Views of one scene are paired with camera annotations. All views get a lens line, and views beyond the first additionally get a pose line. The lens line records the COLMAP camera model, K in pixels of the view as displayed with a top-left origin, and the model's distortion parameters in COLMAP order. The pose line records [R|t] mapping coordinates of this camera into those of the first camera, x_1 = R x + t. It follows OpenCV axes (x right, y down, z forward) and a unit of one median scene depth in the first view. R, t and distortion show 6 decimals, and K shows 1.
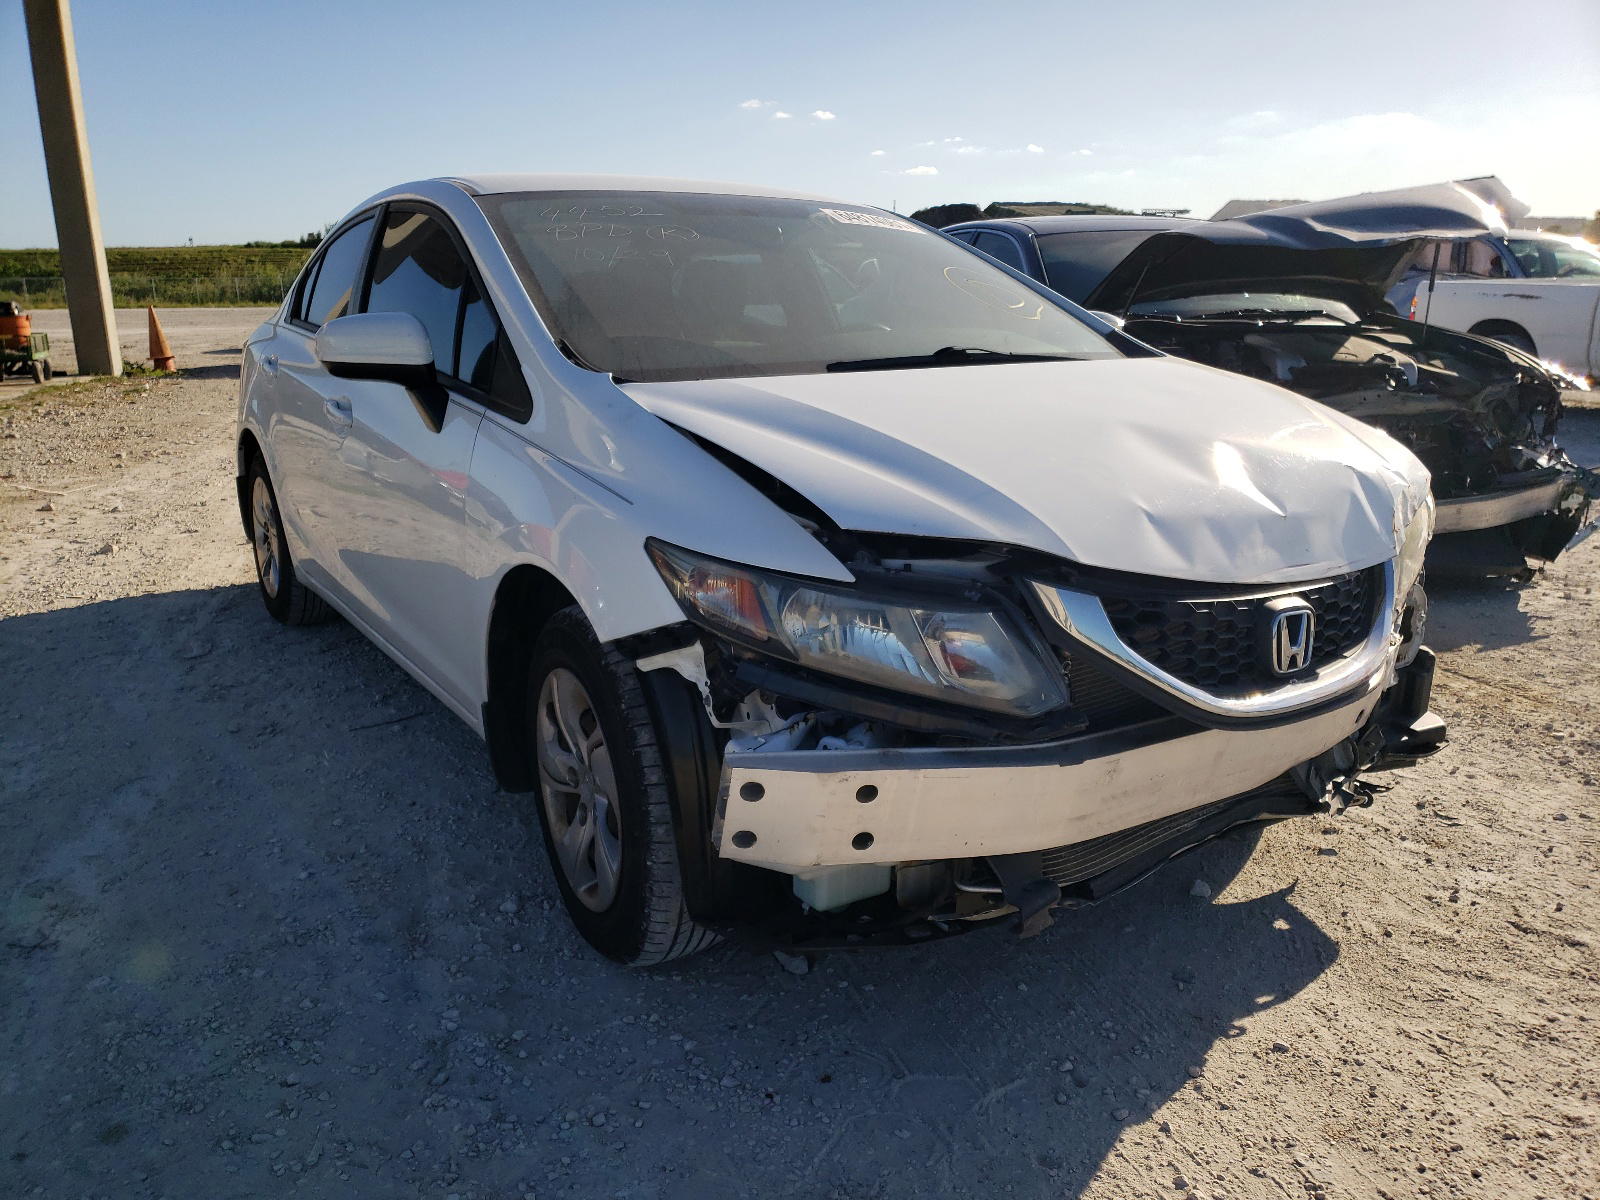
lens RADIAL K [[1216.4, 0, 800.0], [0, 1216.4, 600.0], [0, 0, 1]] dist [0.111074, -0.079894]
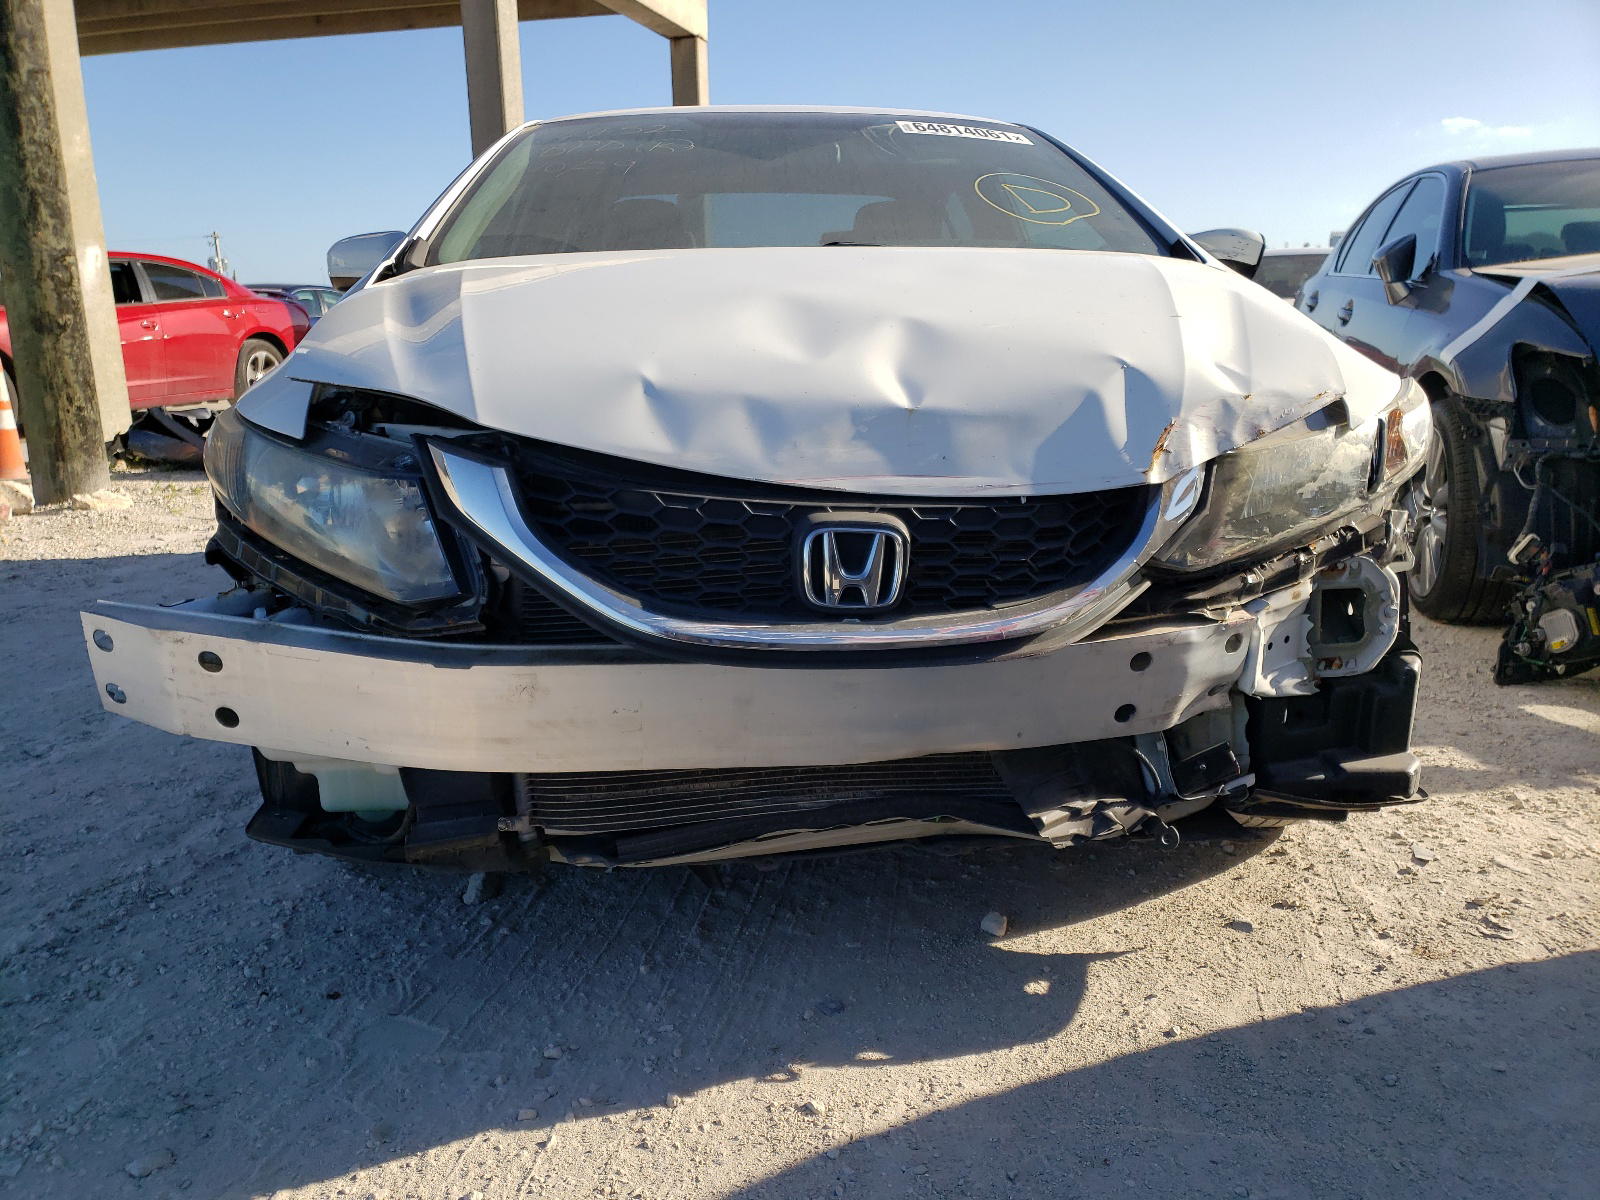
lens RADIAL K [[1216.4, 0, 800.0], [0, 1216.4, 600.0], [0, 0, 1]] dist [0.111074, -0.079894]
pose [[0.866328, 0.098975, -0.489571, 0.733383], [-0.106431, 0.994239, 0.012666, 0.046304], [0.488005, 0.041132, 0.871871, 0.342480]]
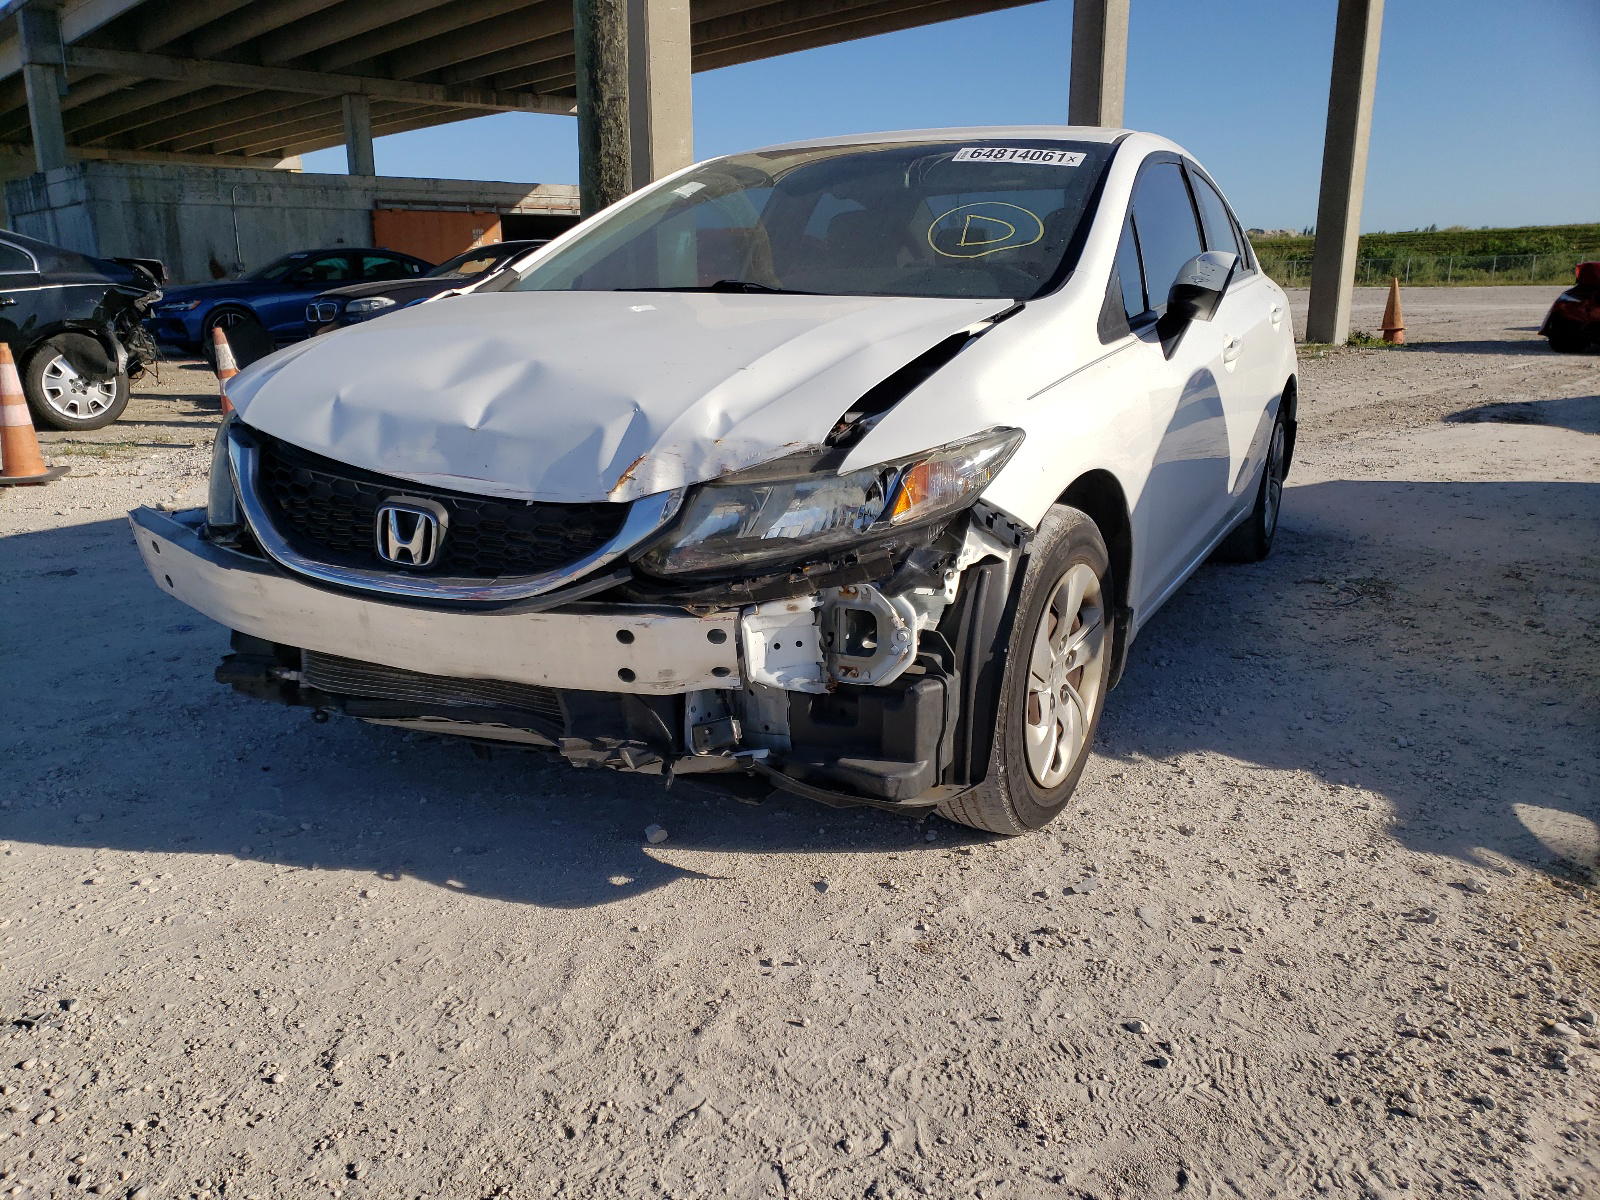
lens RADIAL K [[1216.4, 0, 800.0], [0, 1216.4, 600.0], [0, 0, 1]] dist [0.111074, -0.079894]
pose [[0.486364, 0.223585, -0.844665, 1.485198], [-0.210488, 0.968218, 0.135090, -0.130544], [0.848024, 0.112089, 0.517969, 0.739525]]
